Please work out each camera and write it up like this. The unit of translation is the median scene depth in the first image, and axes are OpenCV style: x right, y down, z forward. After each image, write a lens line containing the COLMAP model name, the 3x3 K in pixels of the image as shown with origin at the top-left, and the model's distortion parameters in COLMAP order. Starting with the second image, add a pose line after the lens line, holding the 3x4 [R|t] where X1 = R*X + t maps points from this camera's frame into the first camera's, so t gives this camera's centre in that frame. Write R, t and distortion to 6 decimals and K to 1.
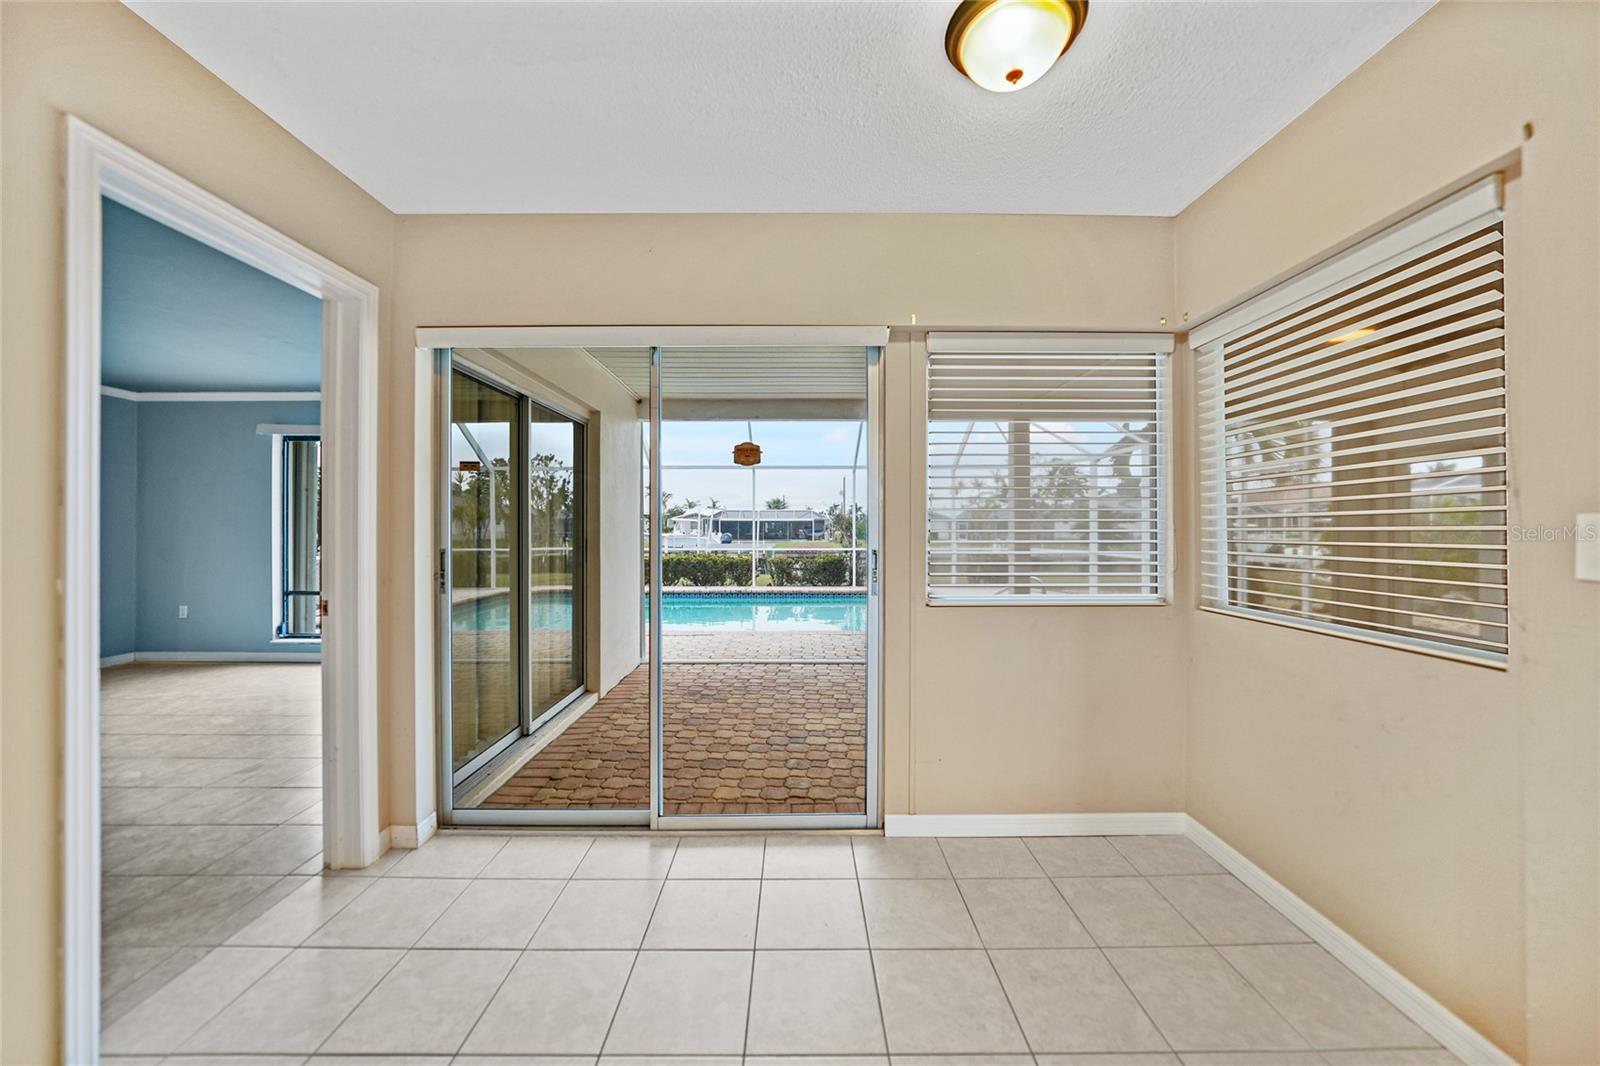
lens RADIAL K [[559.8, 0, 800.3], [0, 559.8, 529.0], [0, 0, 1]] dist [-0.005769, -0.000236]
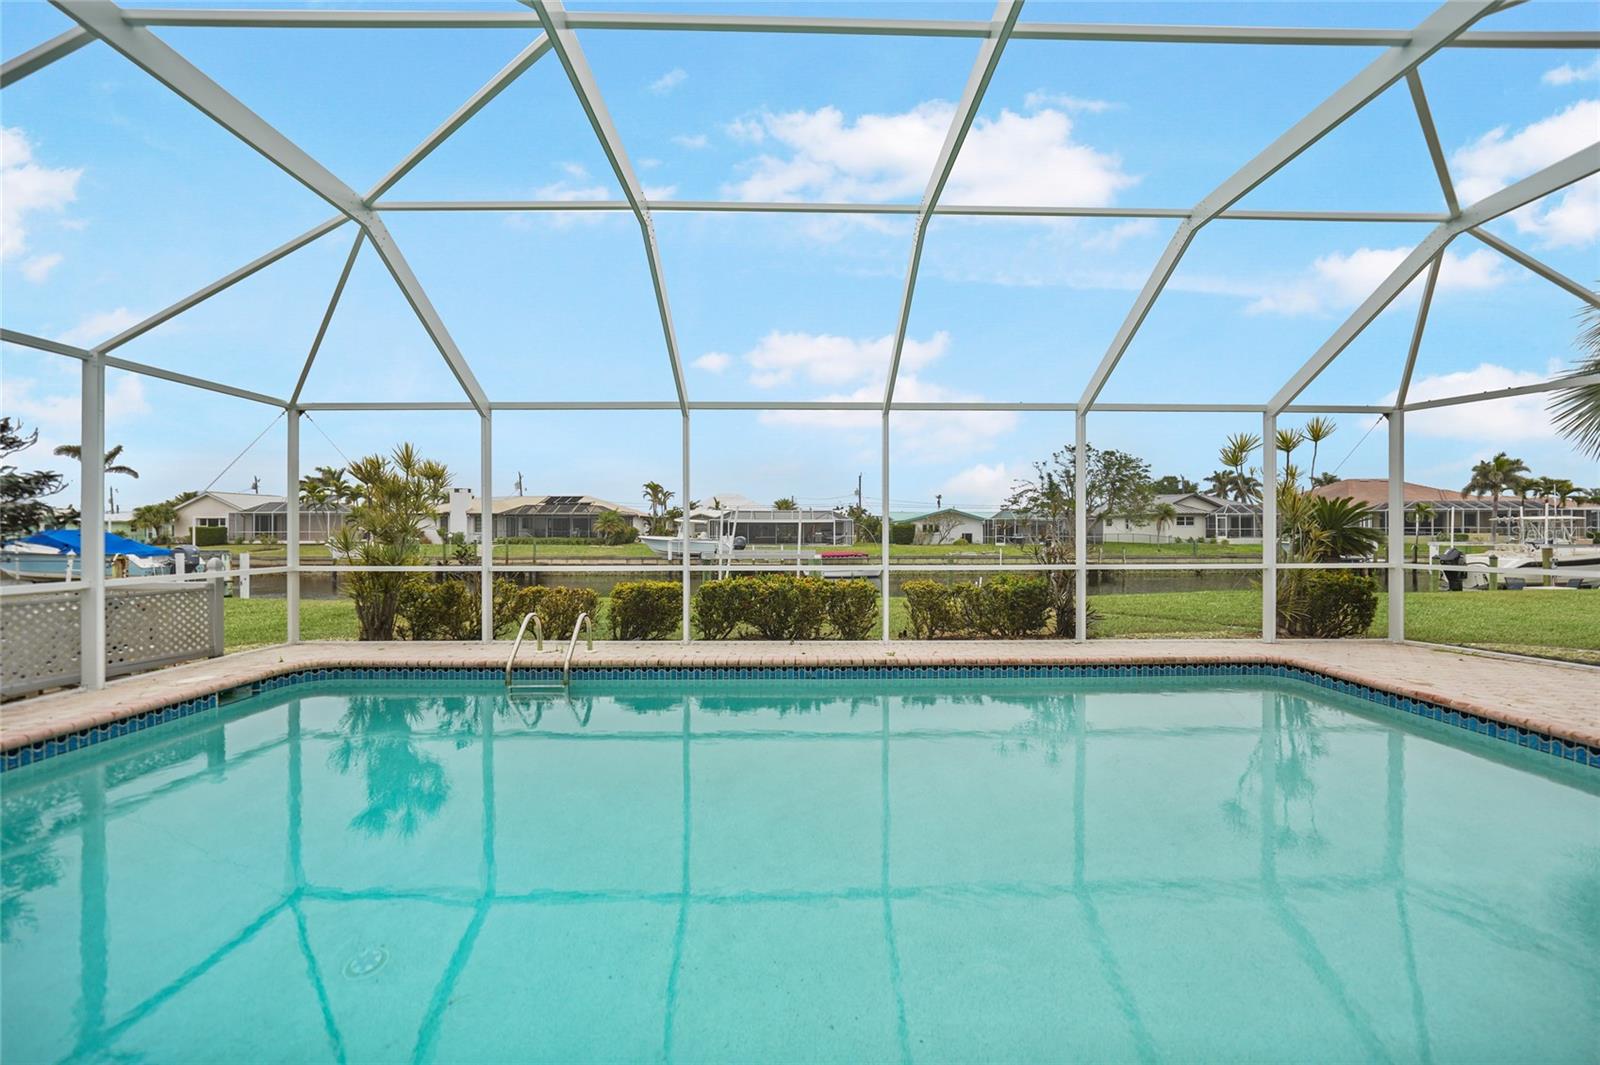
lens RADIAL K [[559.8, 0, 801.3], [0, 559.8, 531.8], [0, 0, 1]] dist [-0.005769, -0.000236]
pose [[0.999873, -0.000997, 0.015874, -0.160448], [0.001012, 0.999999, -0.000936, 0.003368], [-0.015874, 0.000952, 0.999874, 0.469259]]
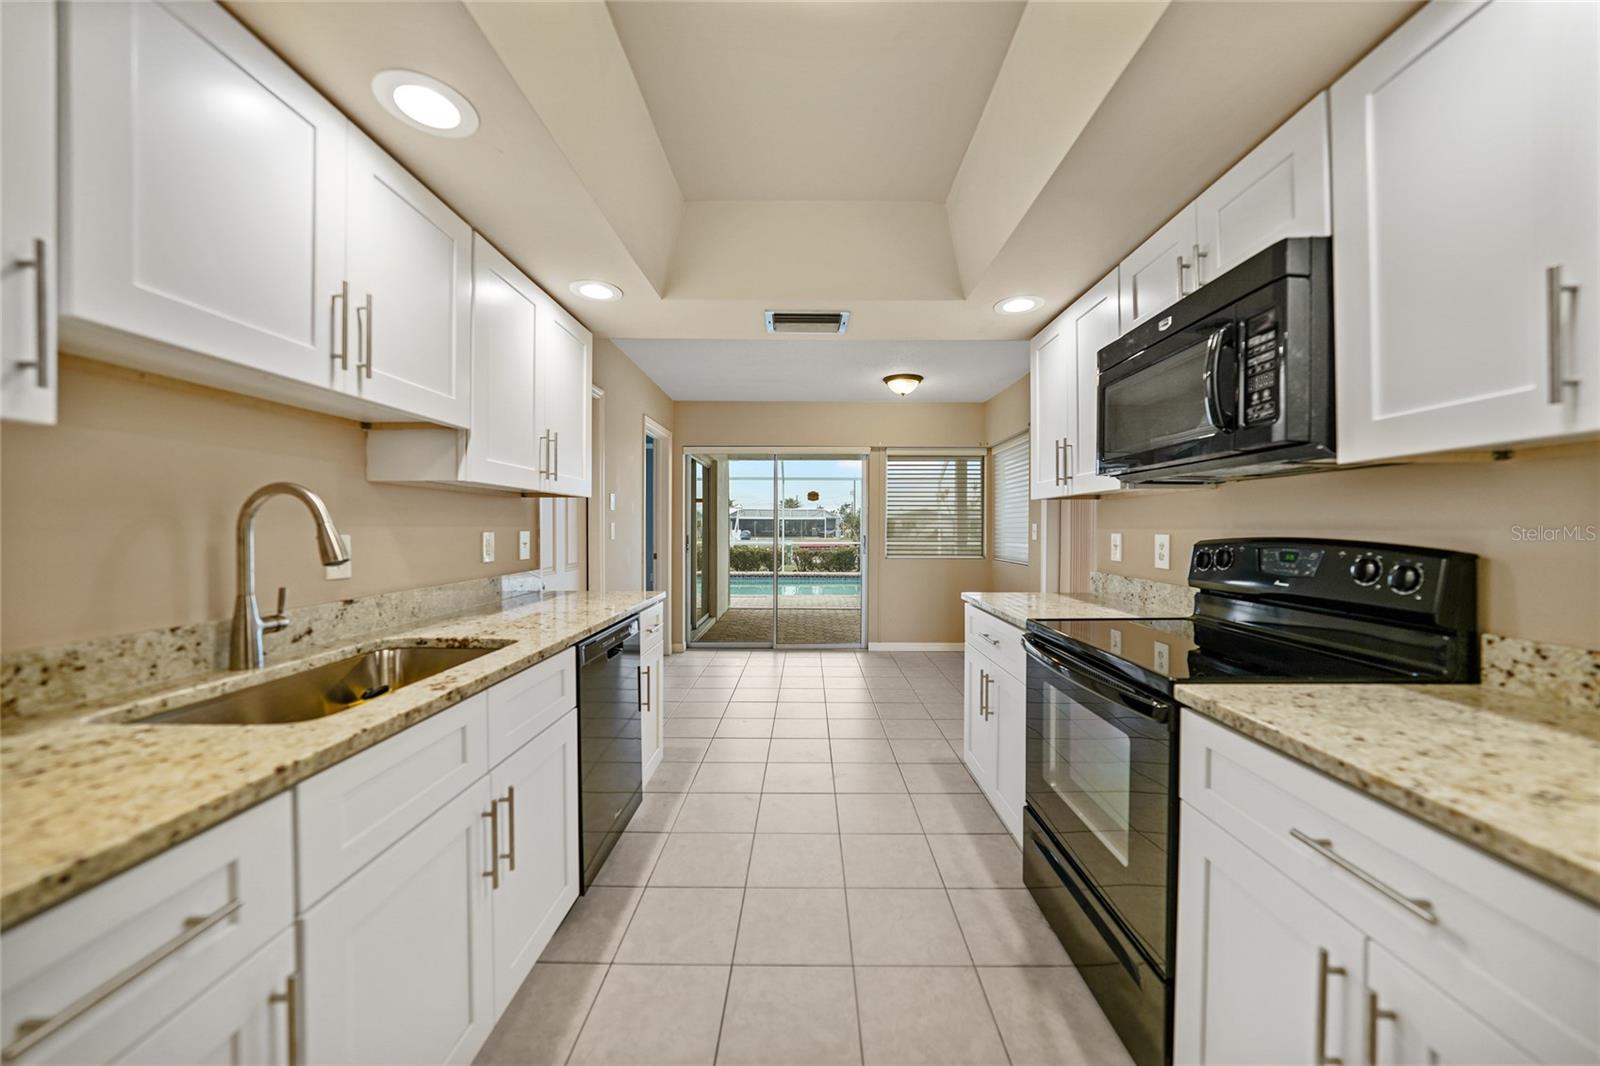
lens RADIAL K [[559.8, 0, 807.4], [0, 559.8, 528.6], [0, 0, 1]] dist [-0.005769, -0.000236]
pose [[0.999970, 0.004939, -0.005885, -0.017838], [-0.004921, 0.999983, 0.003003, 0.000407], [0.005899, -0.002974, 0.999978, -0.246812]]
